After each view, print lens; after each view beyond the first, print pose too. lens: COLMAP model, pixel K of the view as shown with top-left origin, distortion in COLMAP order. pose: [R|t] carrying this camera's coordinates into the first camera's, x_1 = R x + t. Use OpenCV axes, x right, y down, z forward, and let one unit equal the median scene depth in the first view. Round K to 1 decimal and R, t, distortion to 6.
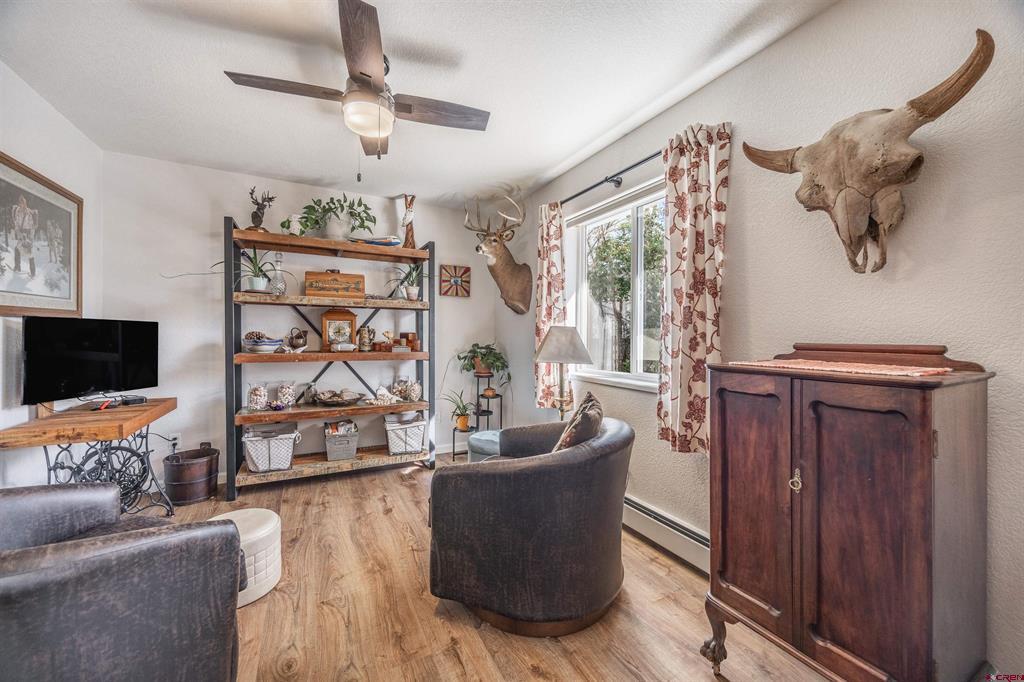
lens RADIAL K [[389.2, 0, 510.9], [0, 389.2, 339.0], [0, 0, 1]] dist [-0.001569, -0.000624]
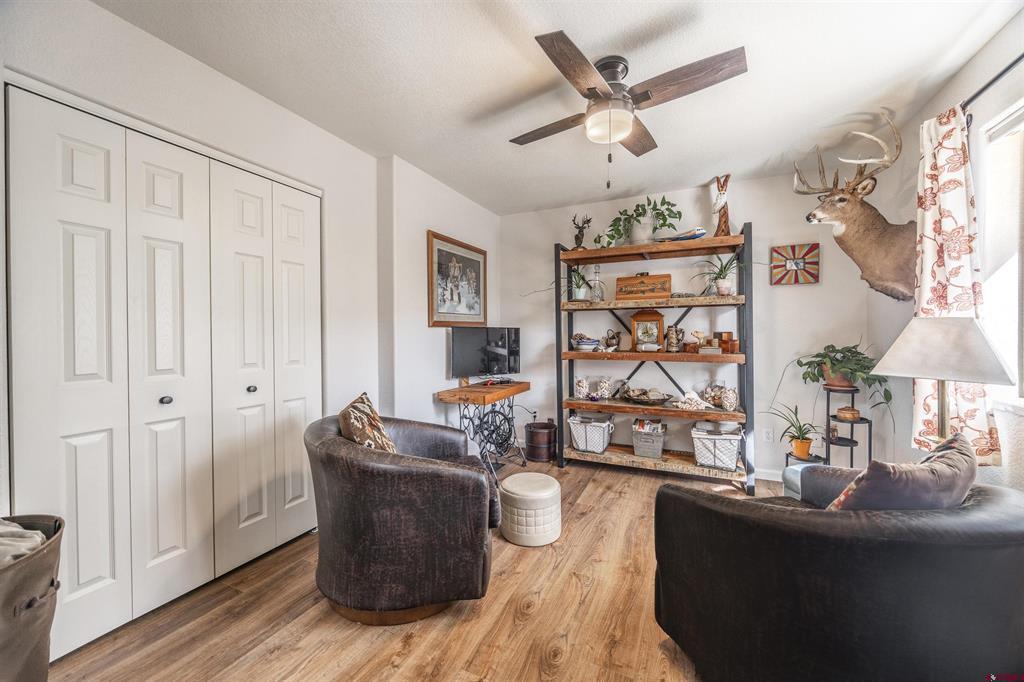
lens RADIAL K [[389.2, 0, 512.0], [0, 389.2, 338.9], [0, 0, 1]] dist [-0.001569, -0.000624]
pose [[0.598988, -0.003393, -0.800751, 0.184234], [0.002333, 0.999994, -0.002491, 0.000567], [0.800754, -0.000376, 0.598993, 0.106769]]
